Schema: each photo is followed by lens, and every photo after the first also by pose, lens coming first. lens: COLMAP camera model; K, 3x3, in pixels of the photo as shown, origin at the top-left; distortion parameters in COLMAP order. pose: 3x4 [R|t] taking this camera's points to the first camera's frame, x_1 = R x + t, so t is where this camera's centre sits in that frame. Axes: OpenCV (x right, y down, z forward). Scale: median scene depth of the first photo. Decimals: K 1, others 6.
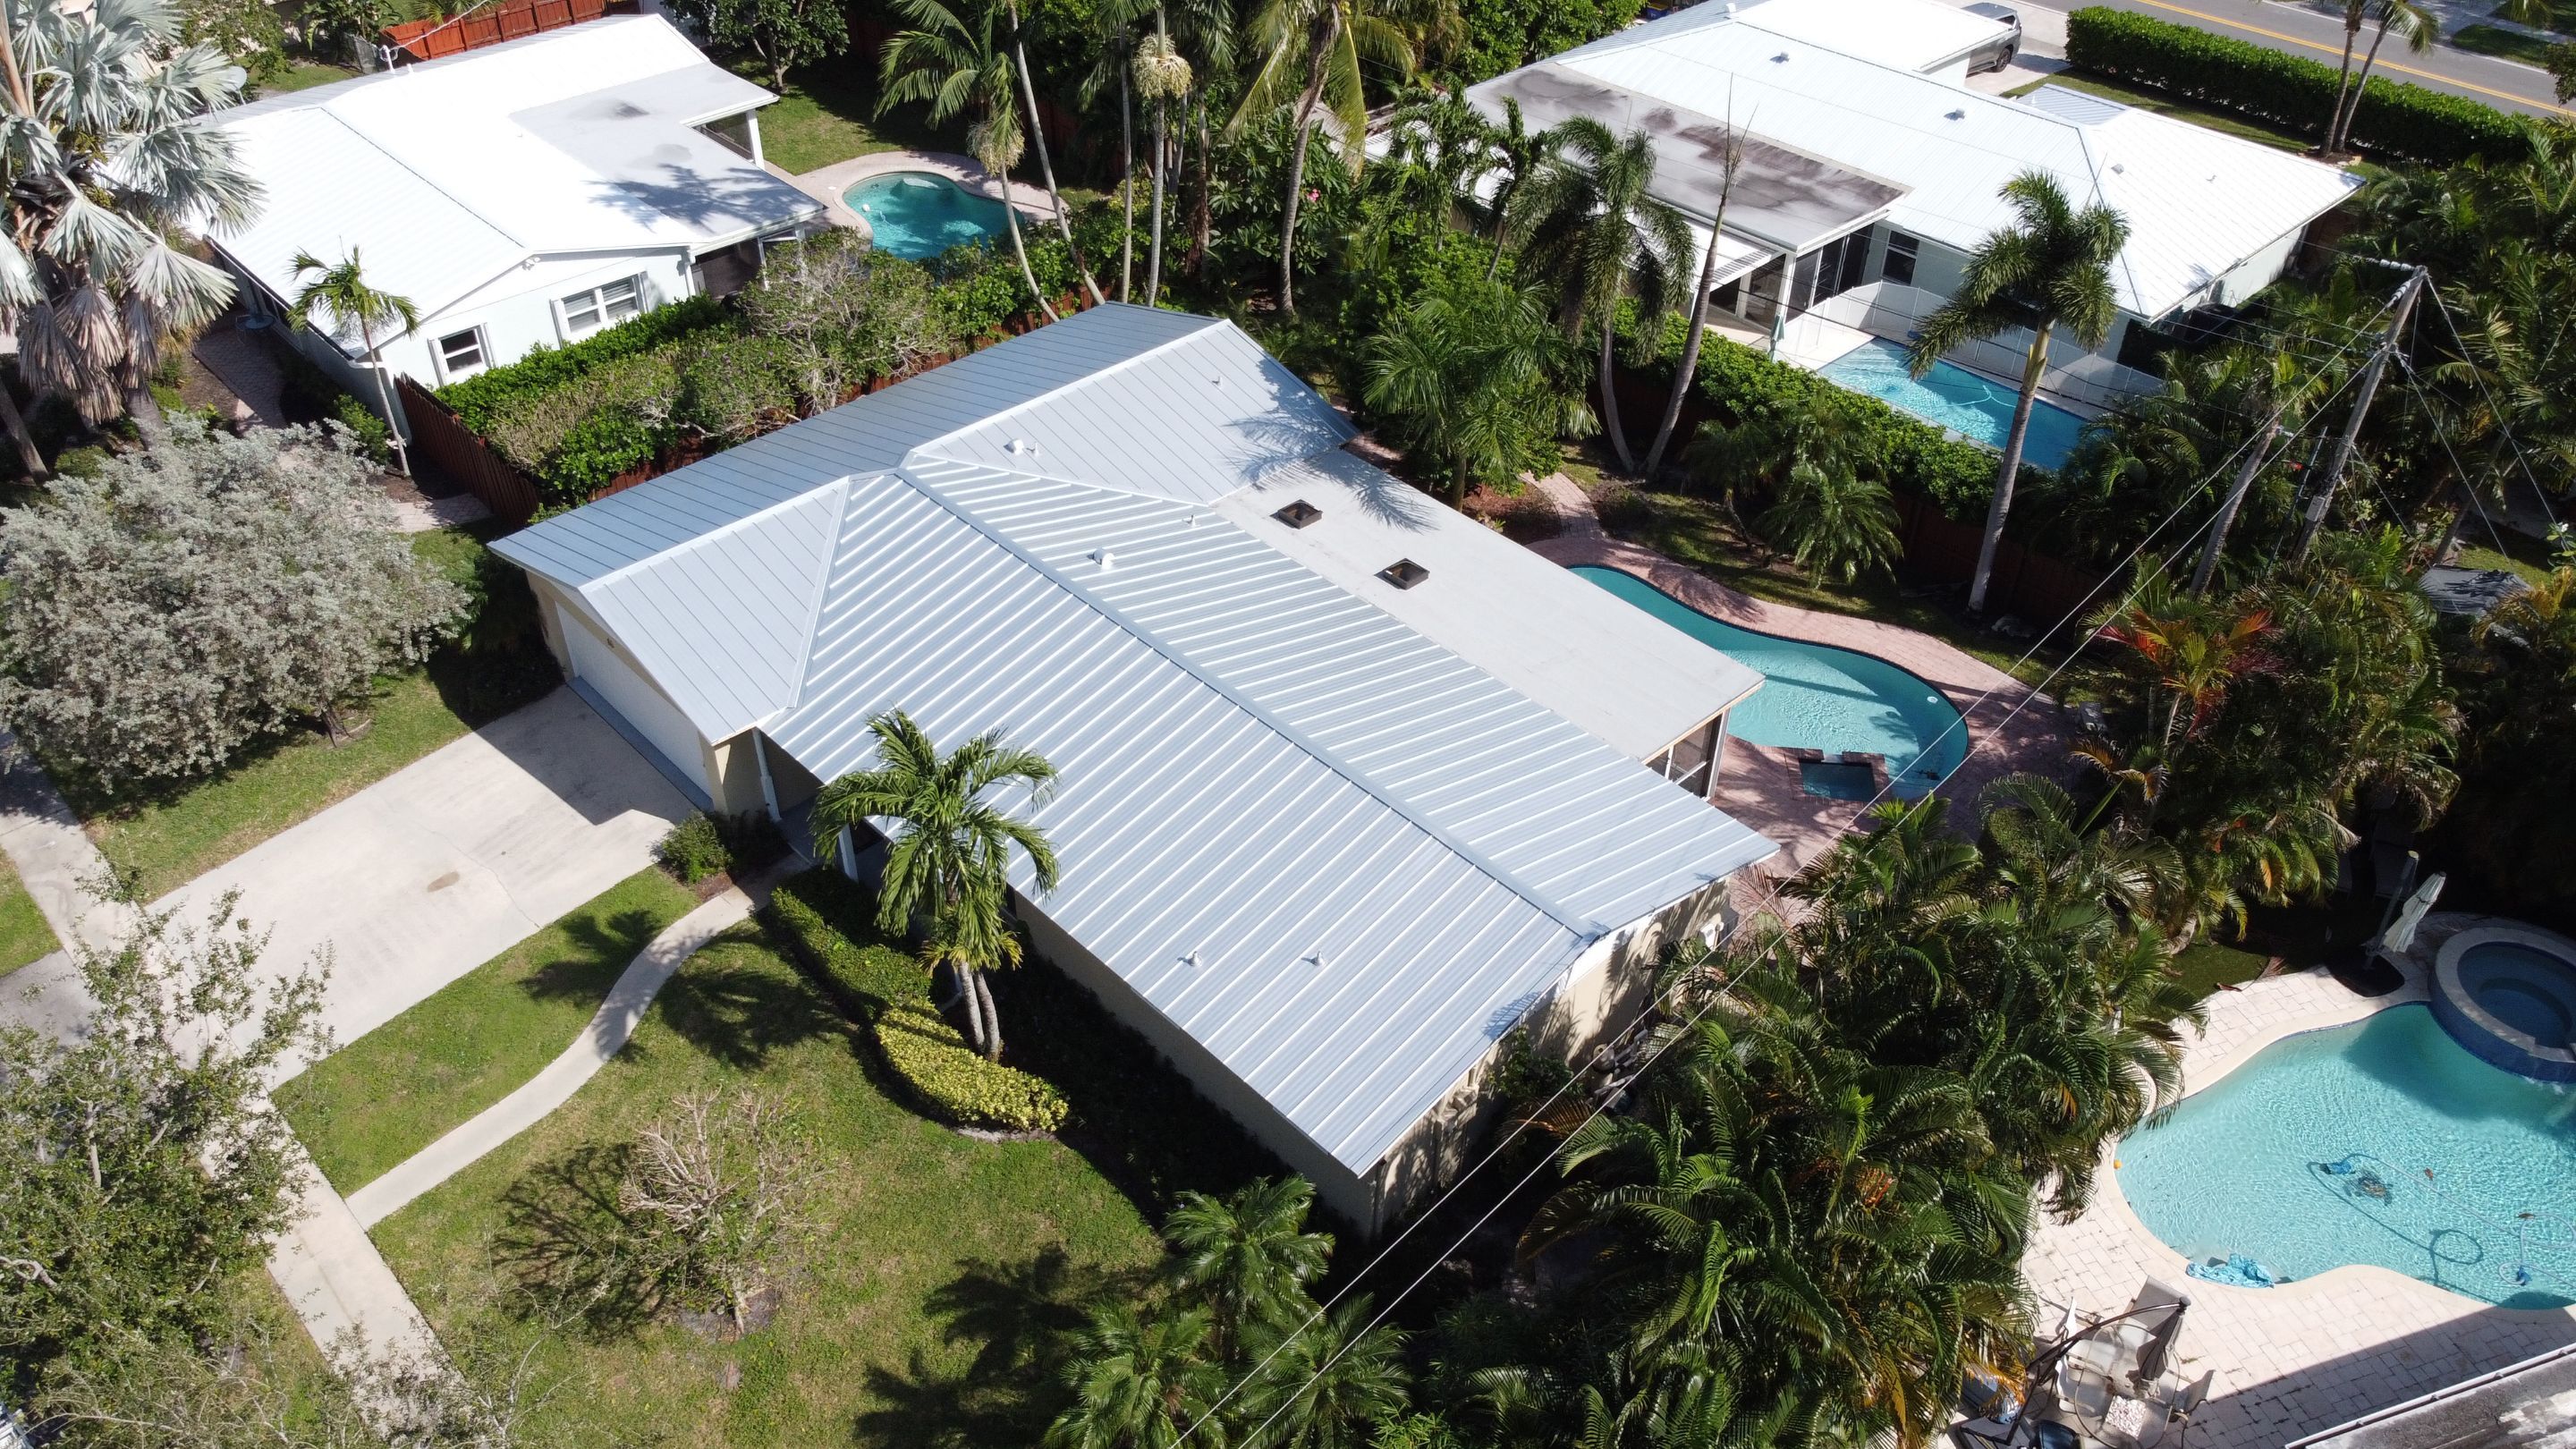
lens RADIAL K [[1982.2, 0, 1288.0], [0, 1982.2, 724.5], [0, 0, 1]] dist [-0.005805, 0.004986]
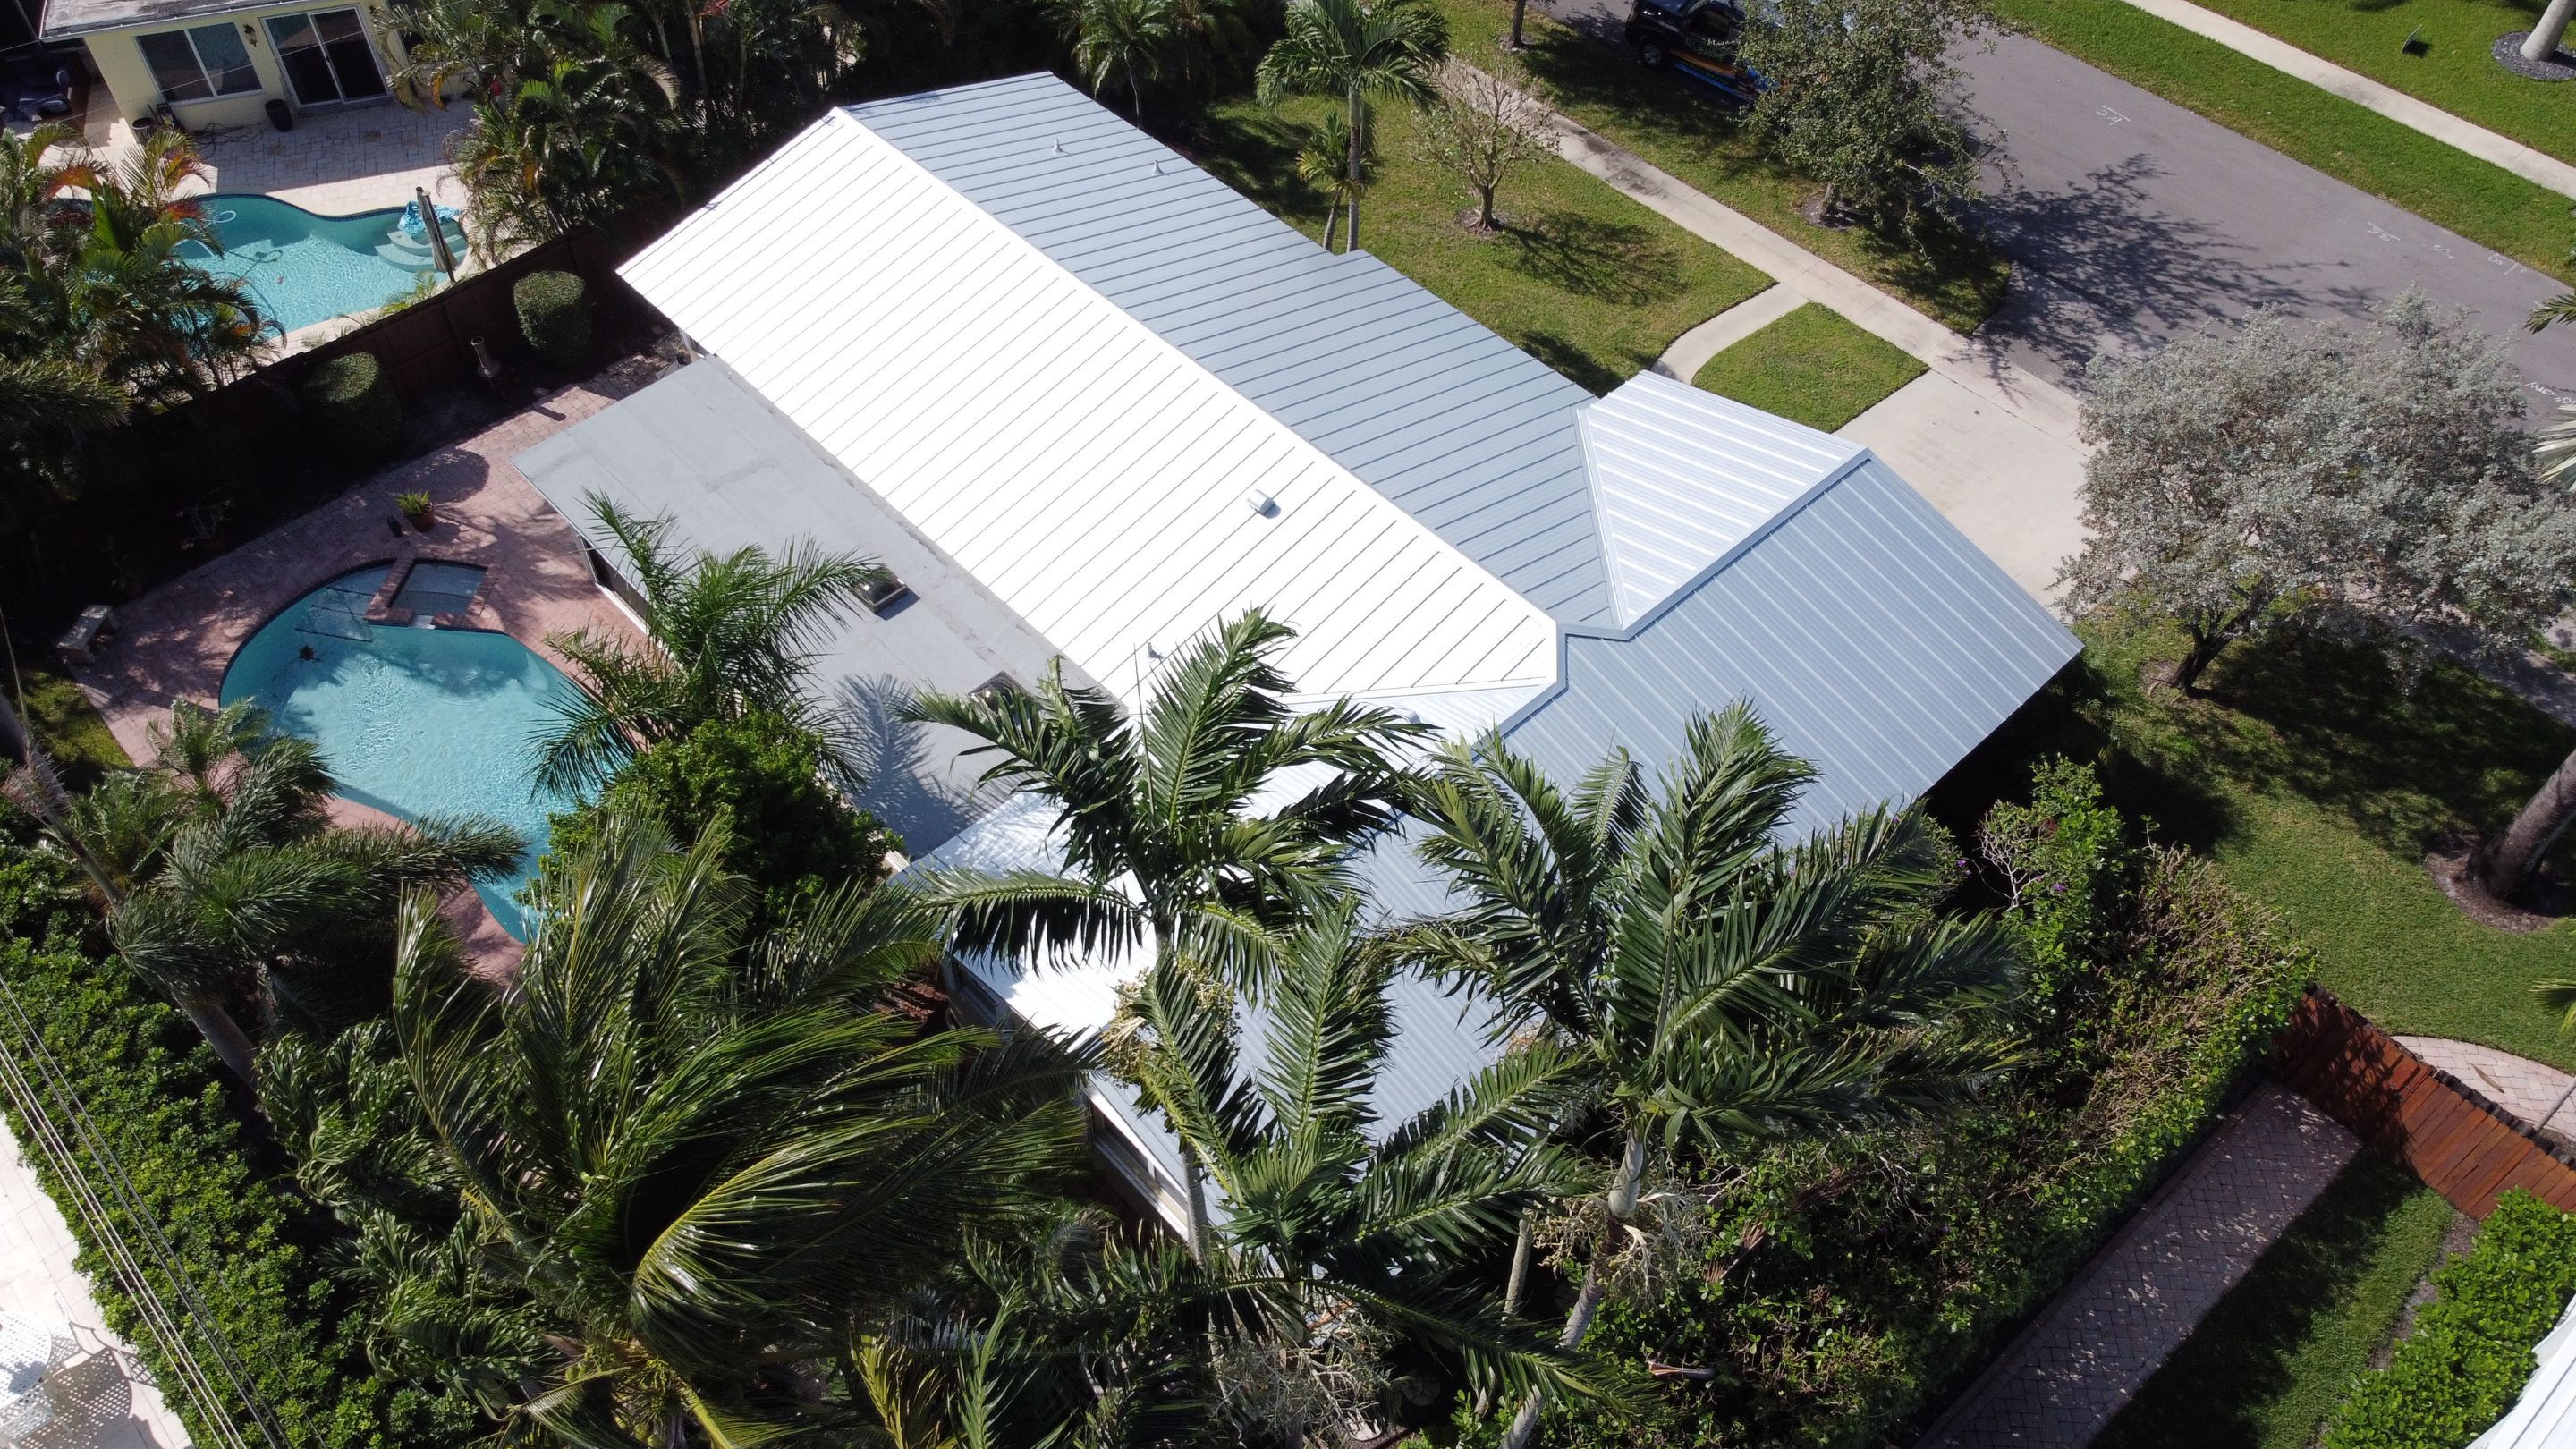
lens RADIAL K [[1960.7, 0, 1288.0], [0, 1960.7, 724.5], [0, 0, 1]] dist [0.004680, -0.002424]
pose [[-0.999963, -0.005864, -0.006266, -0.113672], [-0.006719, 0.080800, 0.996708, -0.983190], [-0.005339, 0.996713, -0.080837, 1.312001]]
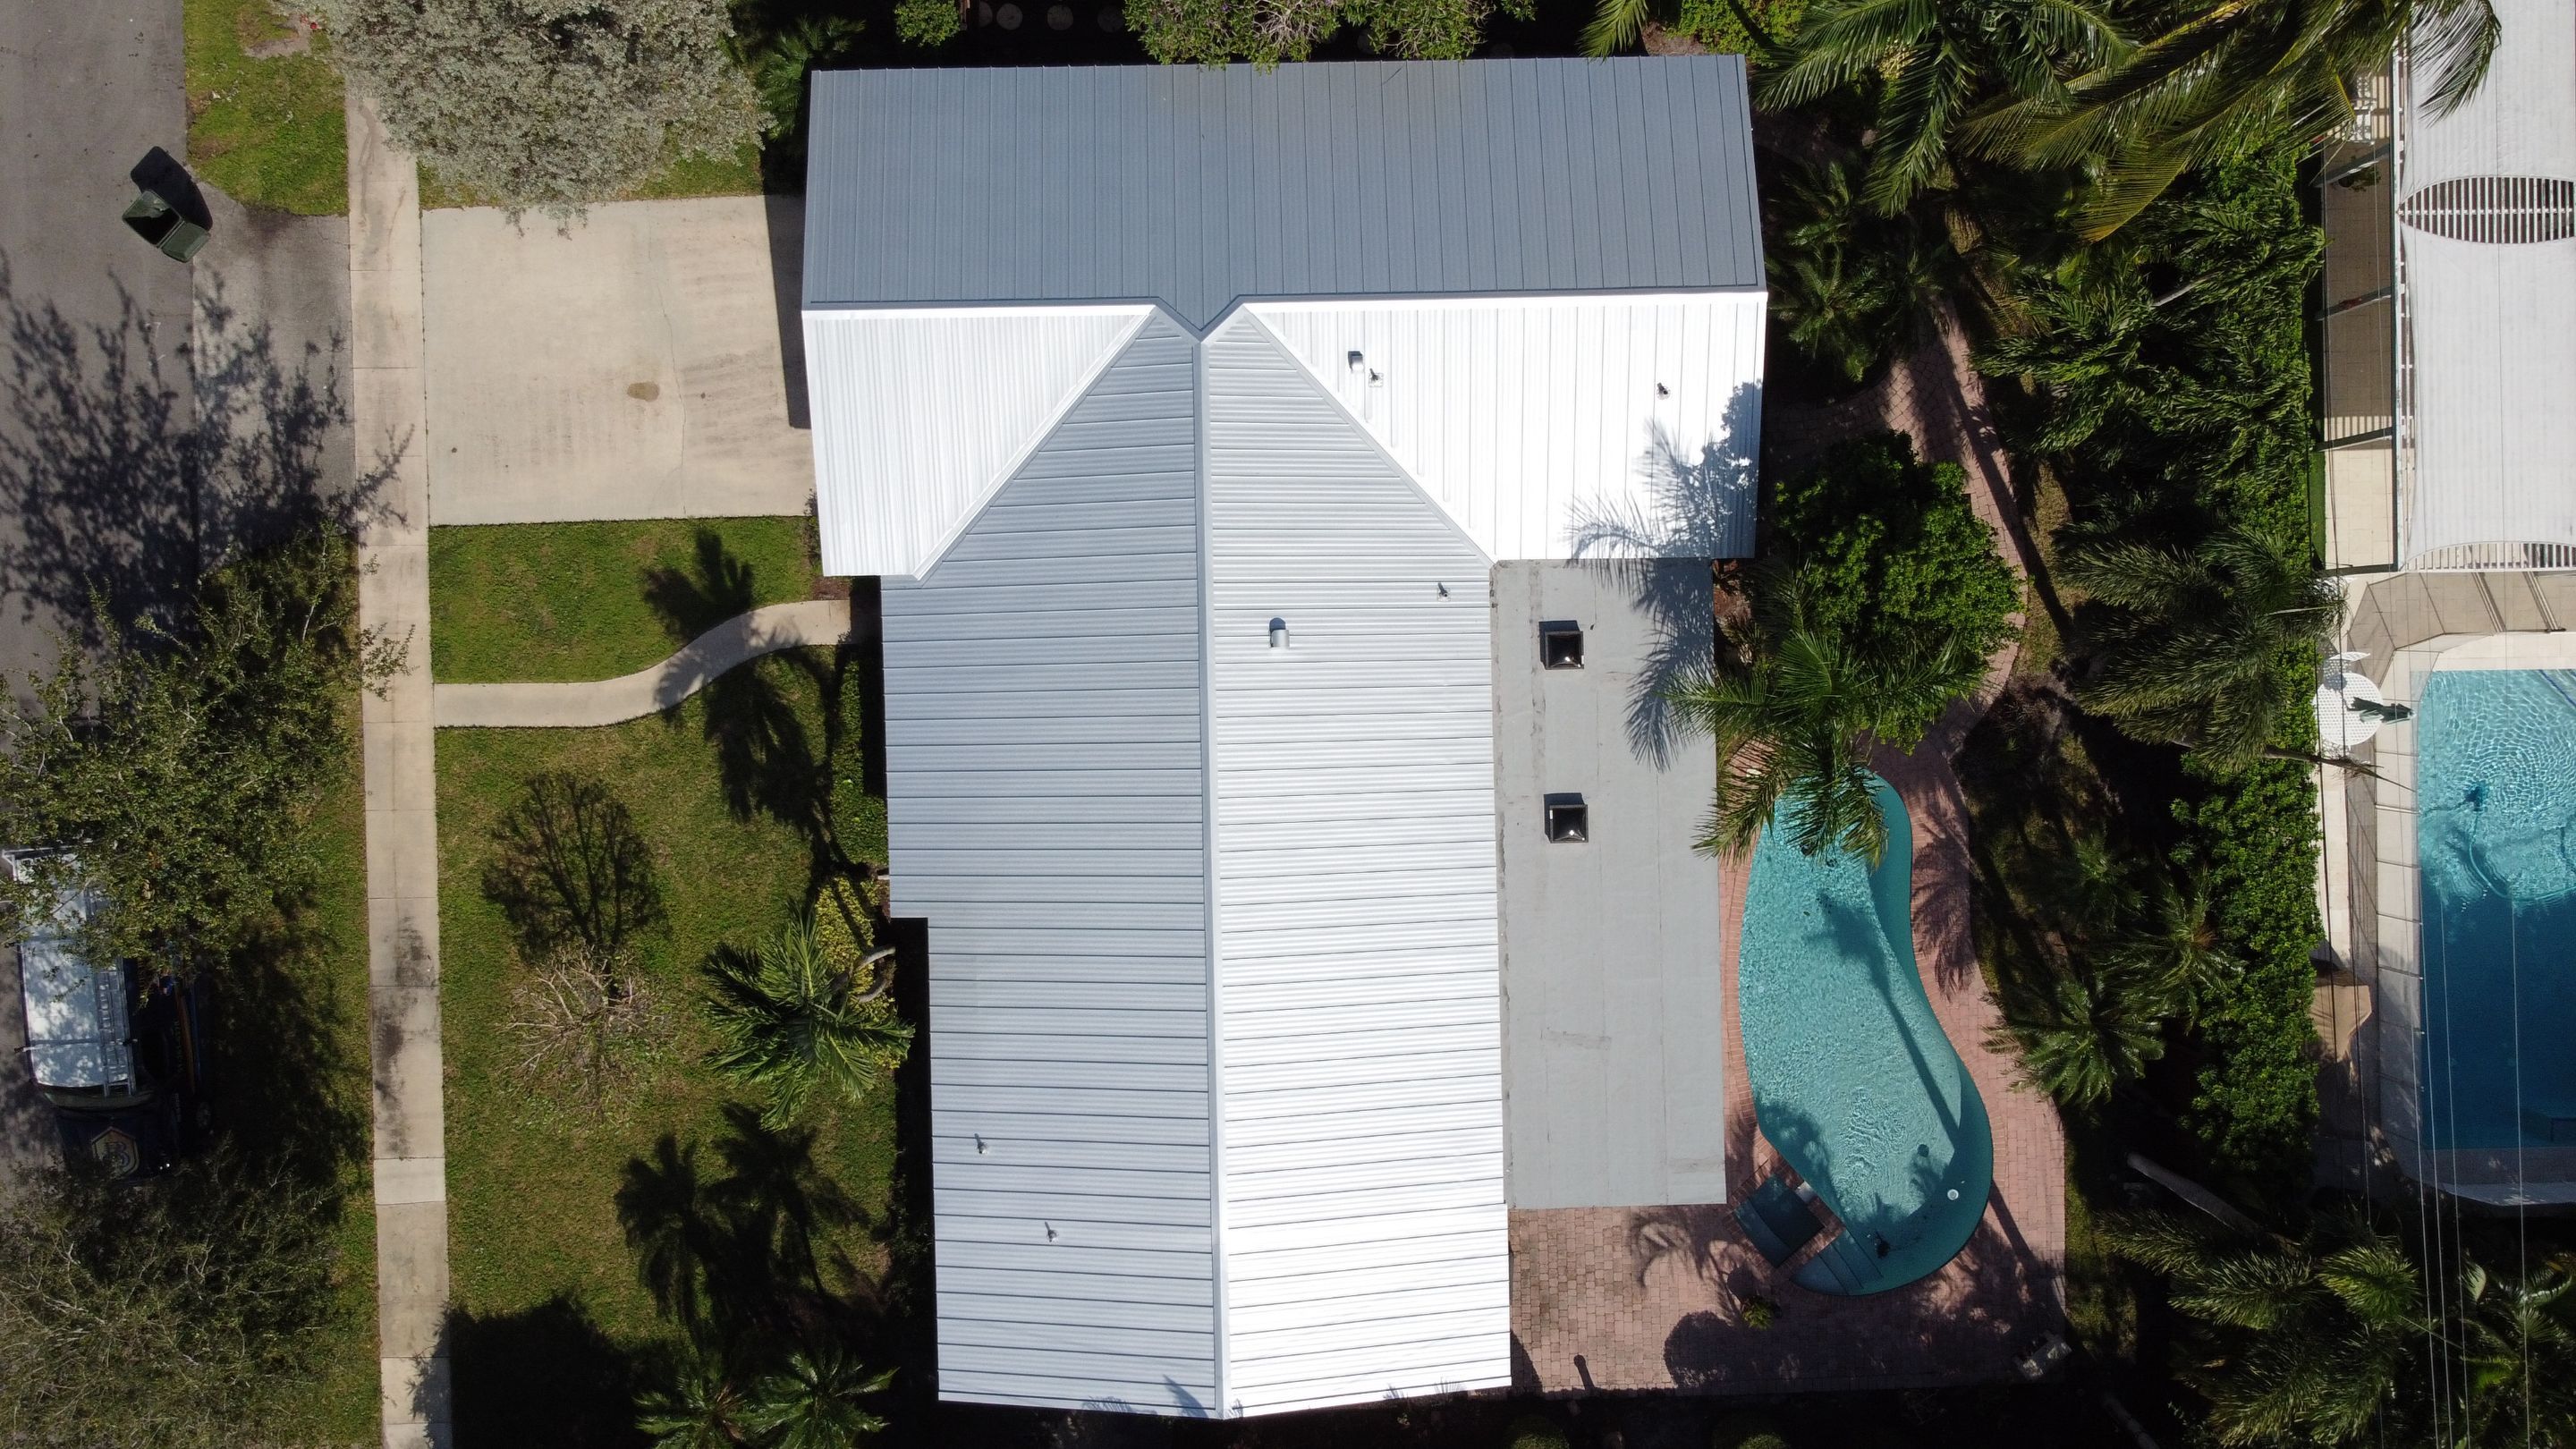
lens RADIAL K [[1982.2, 0, 1288.0], [0, 1982.2, 724.5], [0, 0, 1]] dist [-0.005805, 0.004986]
pose [[0.741534, 0.670672, 0.018035, -0.091577], [-0.405588, 0.426705, 0.808345, -0.880965], [0.534439, -0.606730, 0.588433, 0.522908]]
